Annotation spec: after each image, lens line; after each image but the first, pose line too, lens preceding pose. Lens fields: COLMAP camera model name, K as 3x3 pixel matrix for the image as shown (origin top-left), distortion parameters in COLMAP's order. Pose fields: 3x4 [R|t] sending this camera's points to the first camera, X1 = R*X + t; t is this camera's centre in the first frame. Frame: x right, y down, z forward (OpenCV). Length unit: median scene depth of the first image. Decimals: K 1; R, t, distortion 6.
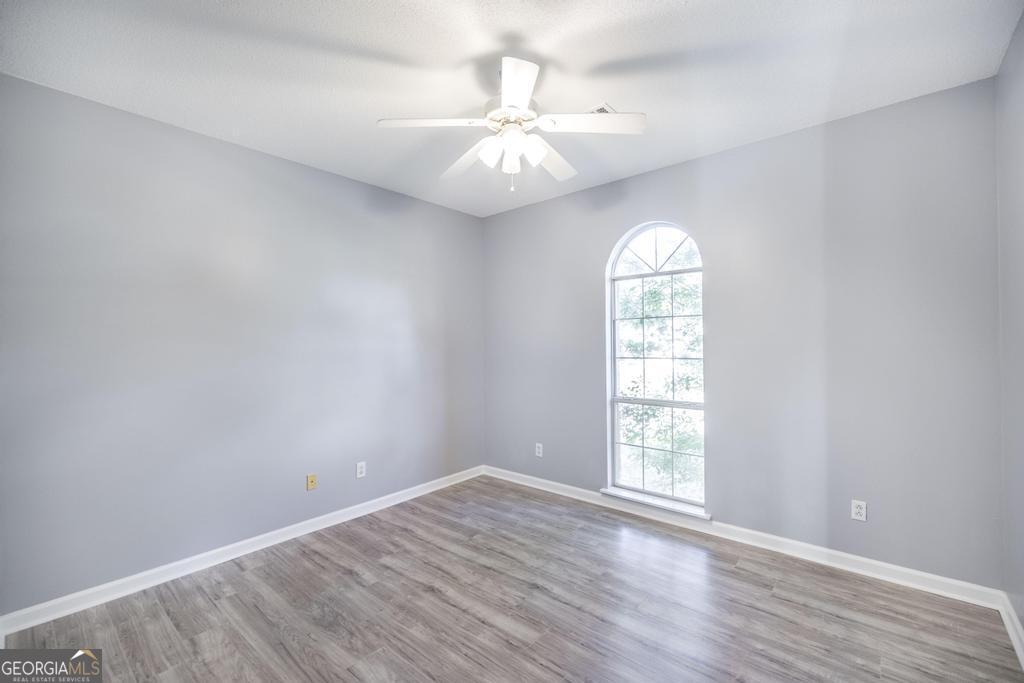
lens RADIAL K [[435.8, 0, 514.4], [0, 435.8, 340.6], [0, 0, 1]] dist [0.000075, -0.000337]
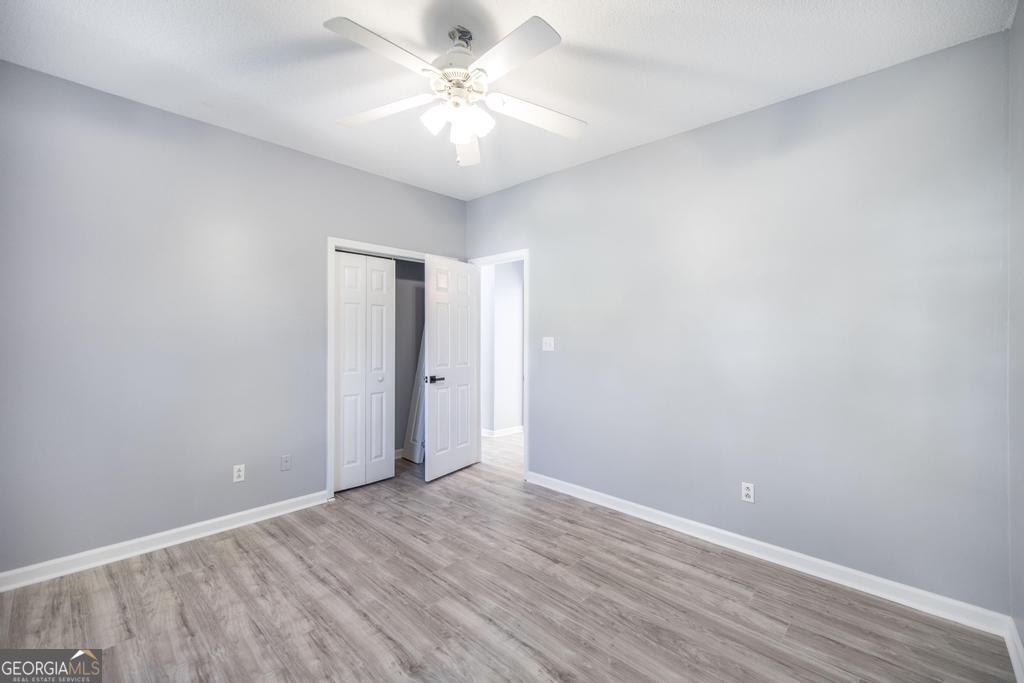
lens RADIAL K [[435.8, 0, 517.5], [0, 435.8, 343.7], [0, 0, 1]] dist [0.000075, -0.000337]
pose [[-0.999466, 0.002150, 0.032603, -0.165753], [0.002302, 0.999987, 0.004646, 0.043594], [-0.032593, 0.004718, -0.999458, 1.974763]]
